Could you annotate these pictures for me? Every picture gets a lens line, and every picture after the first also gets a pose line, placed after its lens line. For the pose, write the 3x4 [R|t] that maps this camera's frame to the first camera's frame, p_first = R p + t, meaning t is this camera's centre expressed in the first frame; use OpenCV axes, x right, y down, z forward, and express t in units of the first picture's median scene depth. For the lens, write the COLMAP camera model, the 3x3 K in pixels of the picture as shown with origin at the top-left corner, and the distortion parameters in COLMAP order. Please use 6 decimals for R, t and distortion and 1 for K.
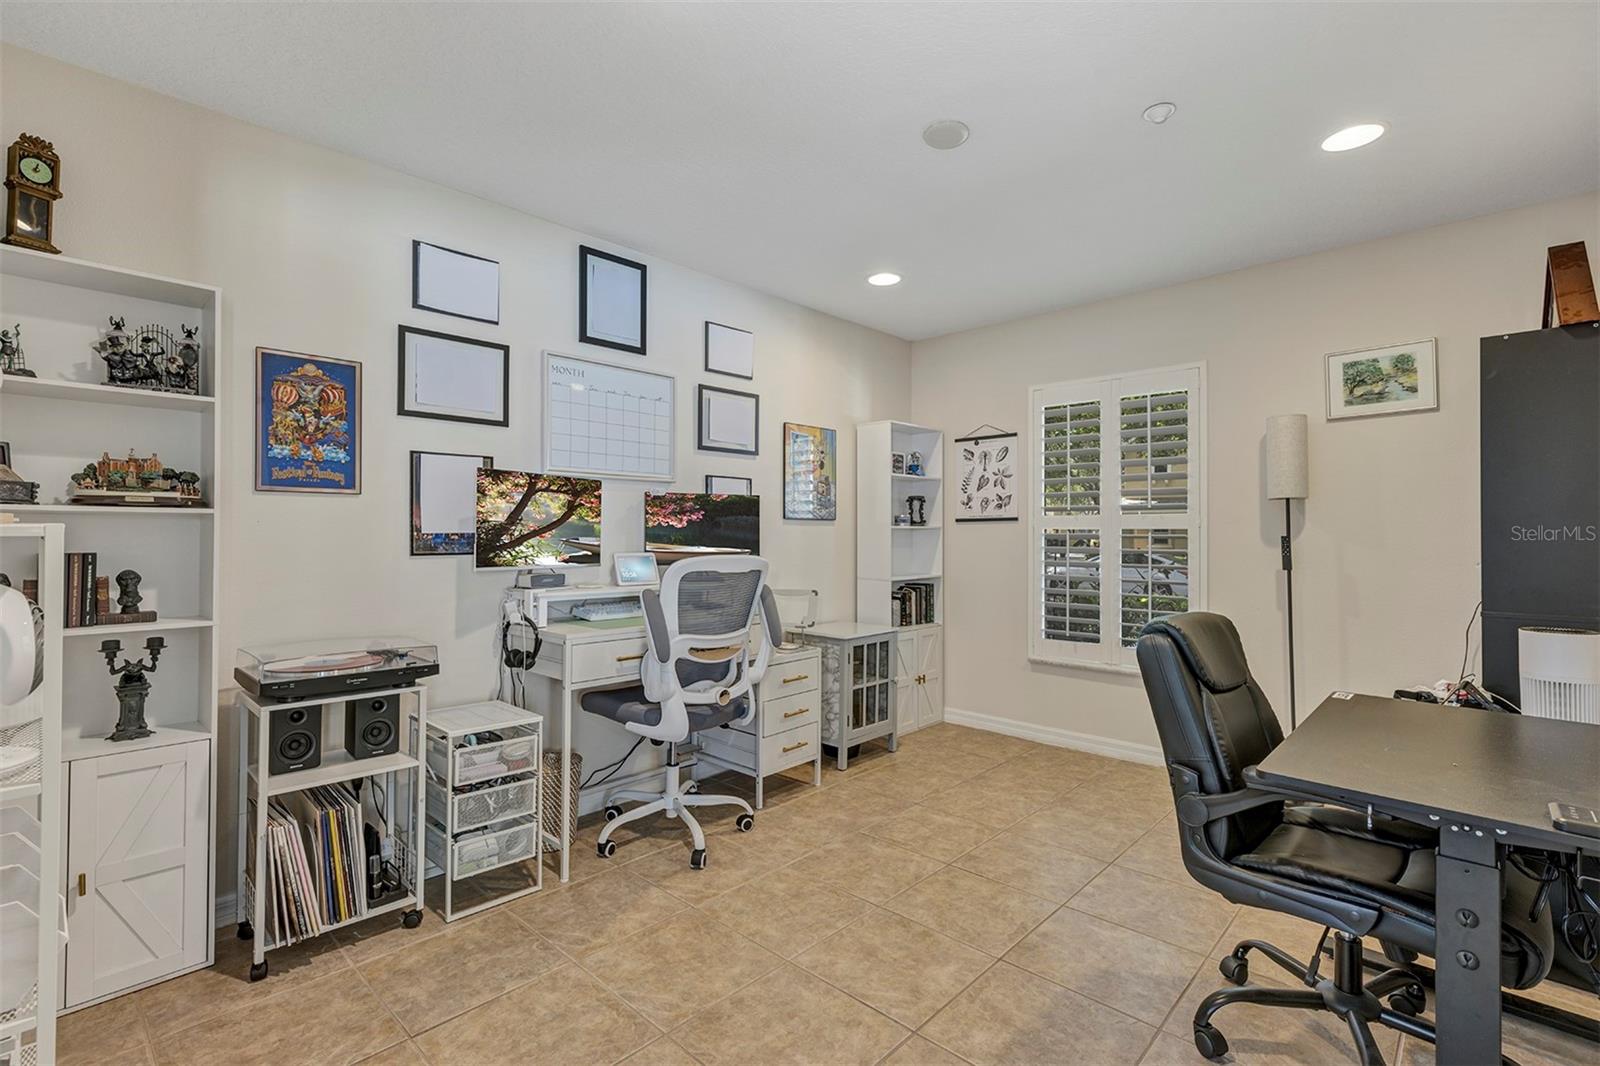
lens RADIAL K [[722.8, 0, 794.4], [0, 722.8, 531.3], [0, 0, 1]] dist [0.008703, 0.000064]
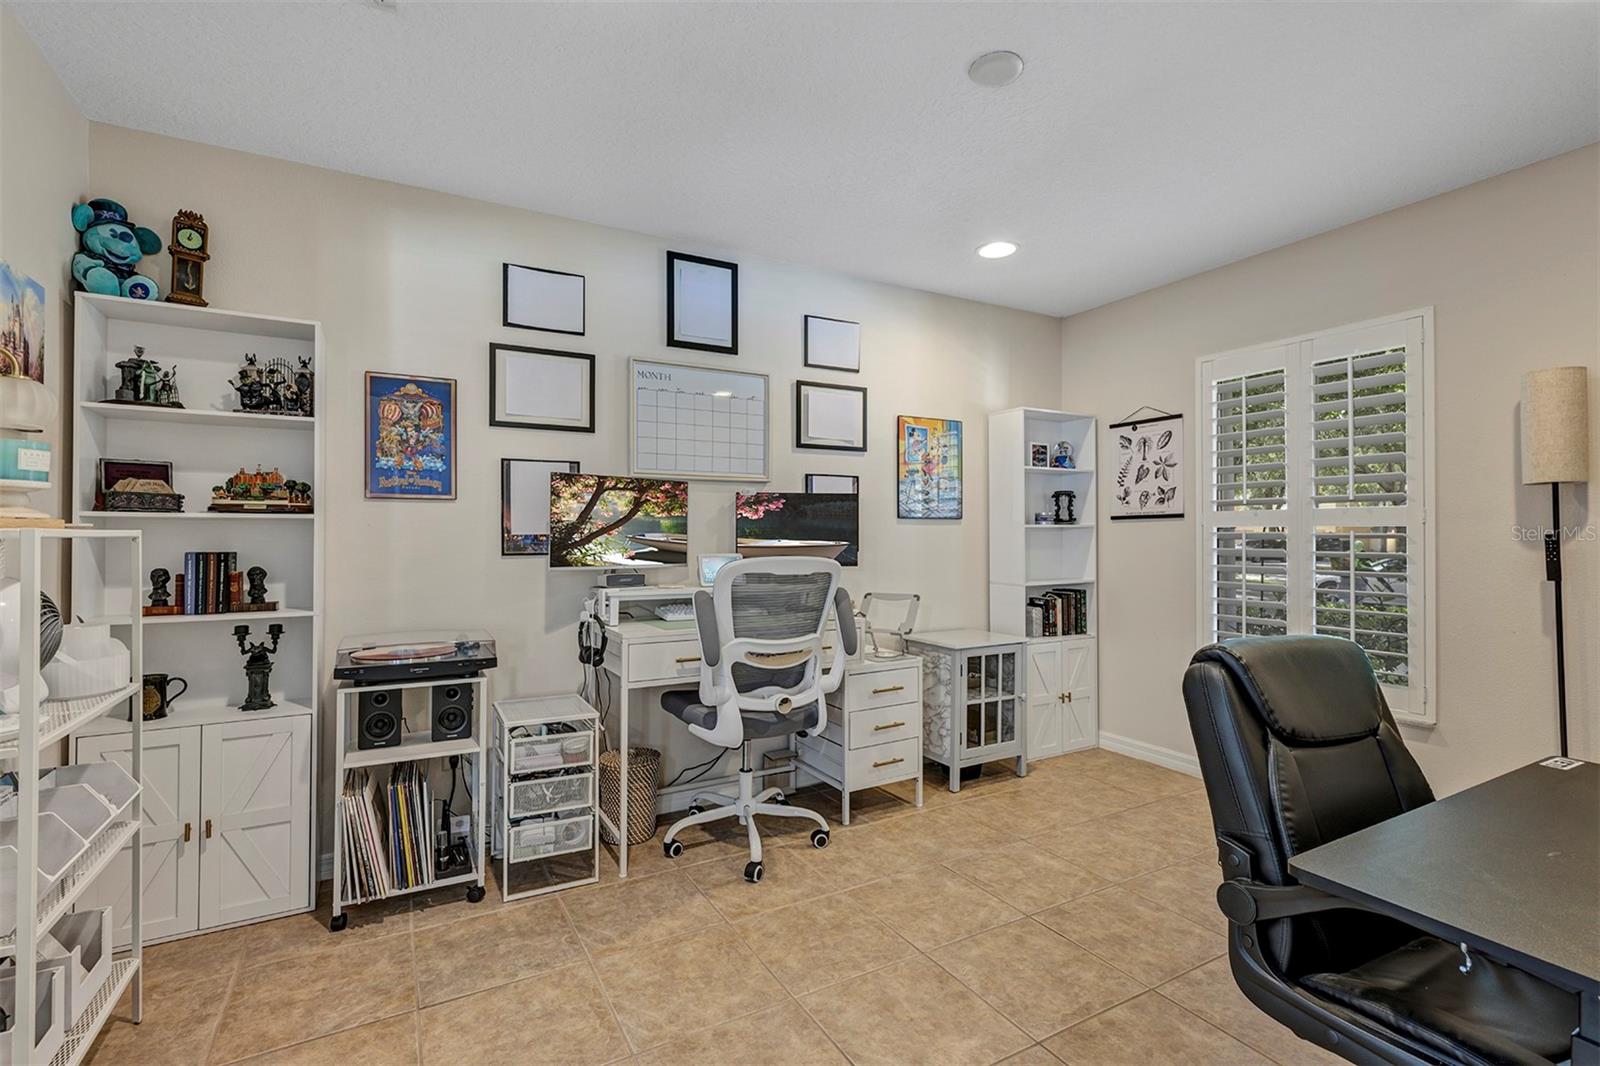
lens RADIAL K [[722.8, 0, 798.7], [0, 722.8, 531.7], [0, 0, 1]] dist [0.008703, 0.000064]
pose [[0.956925, -0.004869, -0.290296, 0.210078], [0.004773, 0.999988, -0.001040, 0.001225], [0.290297, -0.000391, 0.956936, 0.096396]]
